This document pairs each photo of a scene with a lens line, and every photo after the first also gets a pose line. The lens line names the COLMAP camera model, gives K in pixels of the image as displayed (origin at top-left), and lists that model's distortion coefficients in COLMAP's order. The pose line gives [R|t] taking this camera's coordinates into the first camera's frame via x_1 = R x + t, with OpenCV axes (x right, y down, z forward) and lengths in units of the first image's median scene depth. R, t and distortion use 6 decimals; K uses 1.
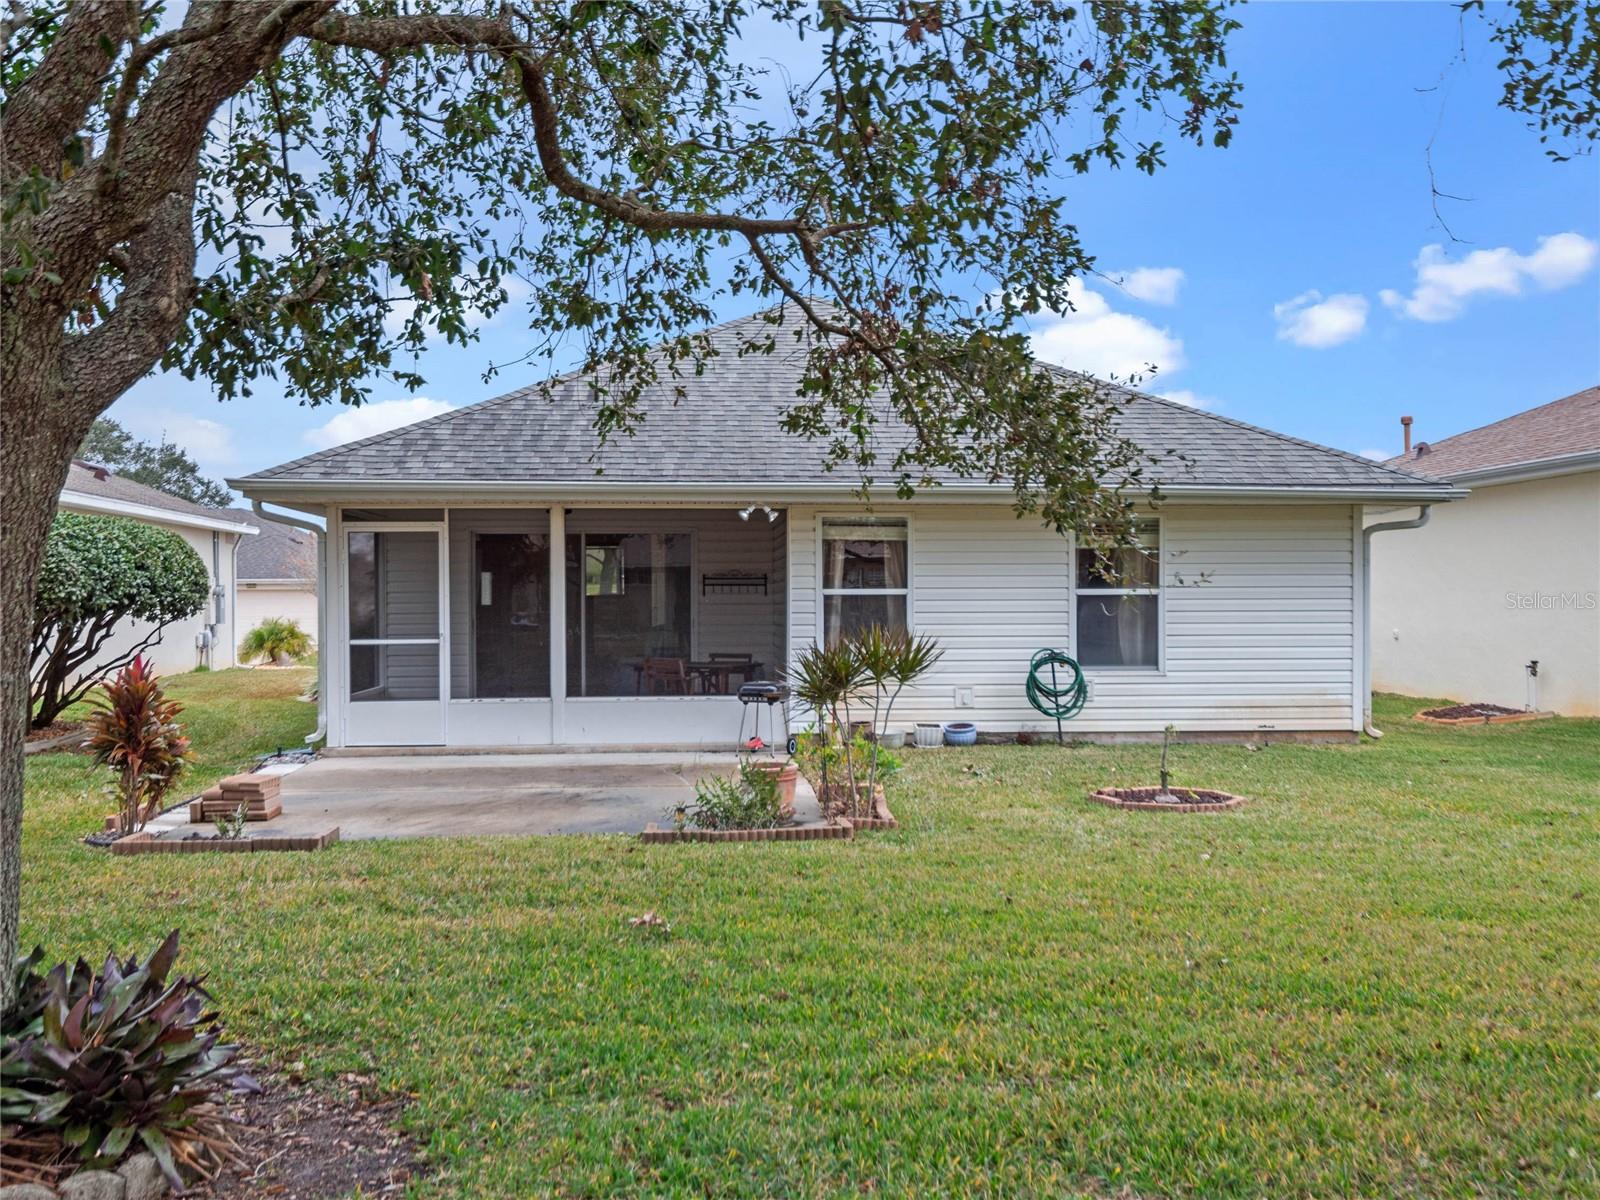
lens RADIAL K [[1516.6, 0, 800.0], [0, 1516.6, 600.0], [0, 0, 1]] dist [0.034957, -0.006993]
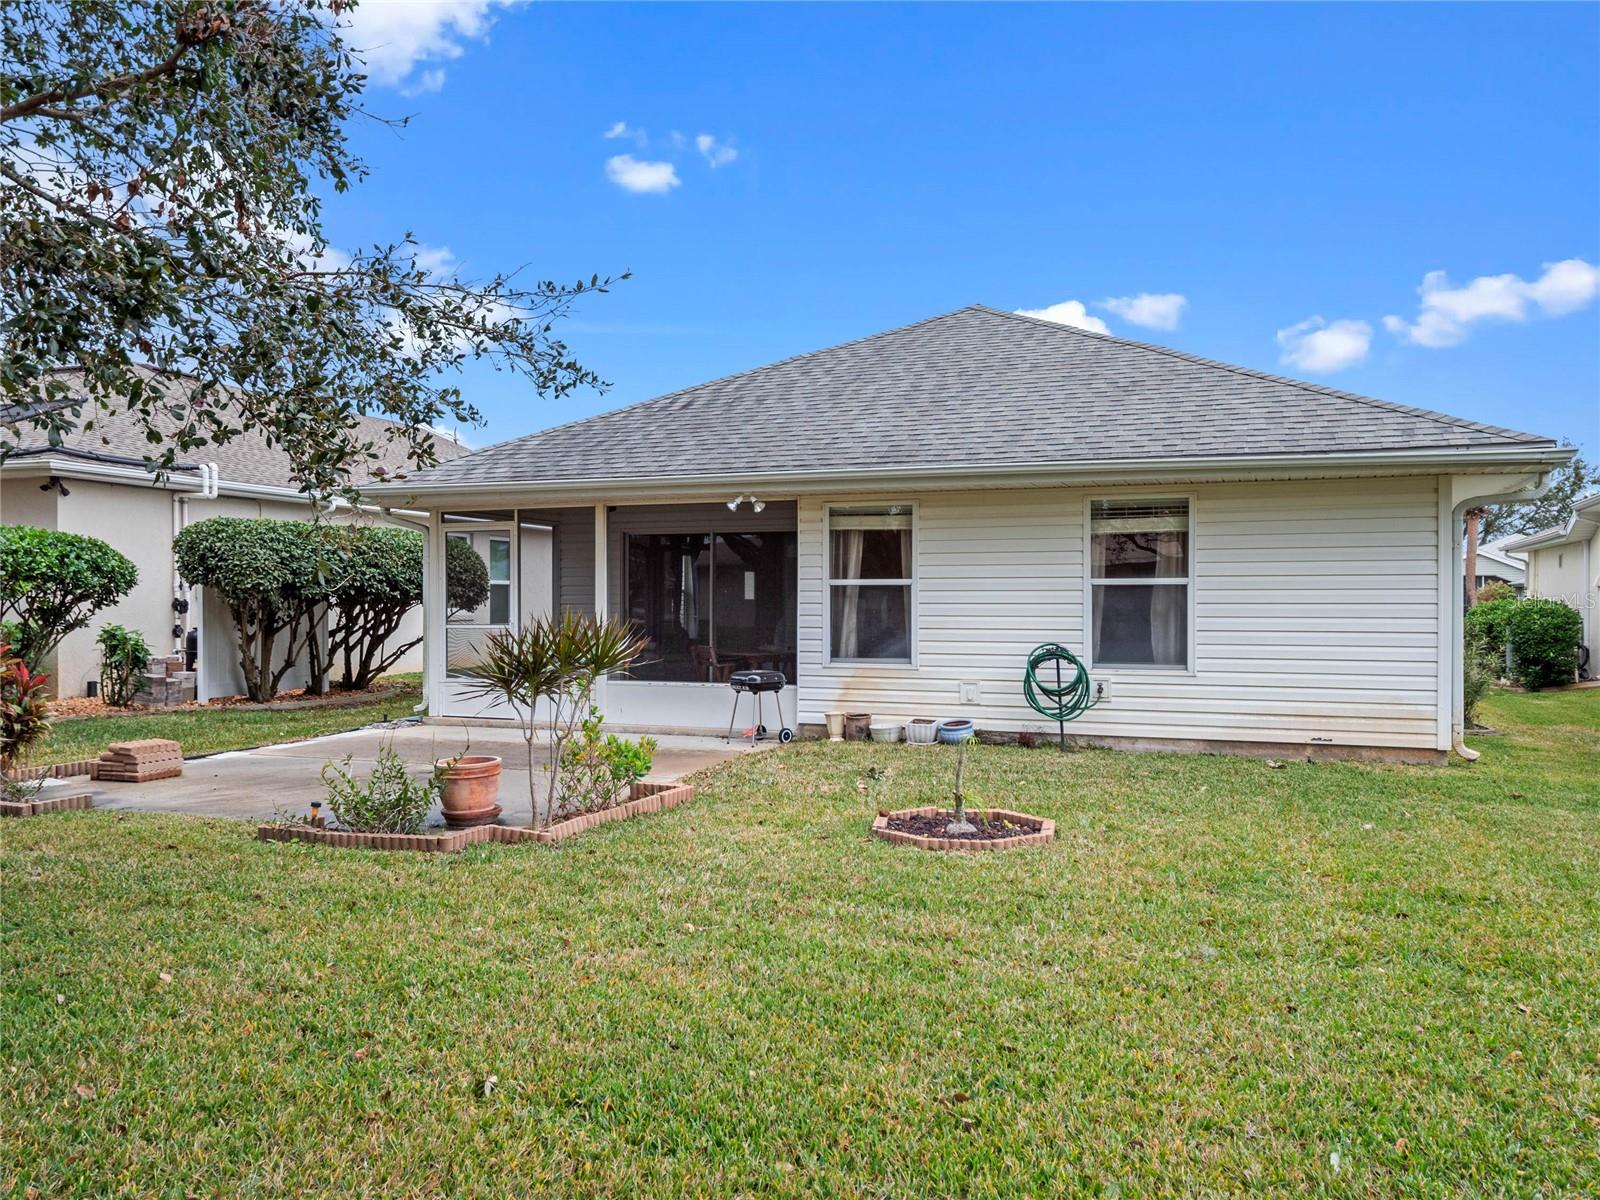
lens RADIAL K [[1182.8, 0, 800.0], [0, 1182.8, 600.0], [0, 0, 1]] dist [0.003959, 0.000524]
pose [[0.914496, 0.002540, -0.404588, 0.311631], [-0.003011, 0.999995, -0.000529, 0.006657], [0.404584, 0.001702, 0.914499, 0.281216]]
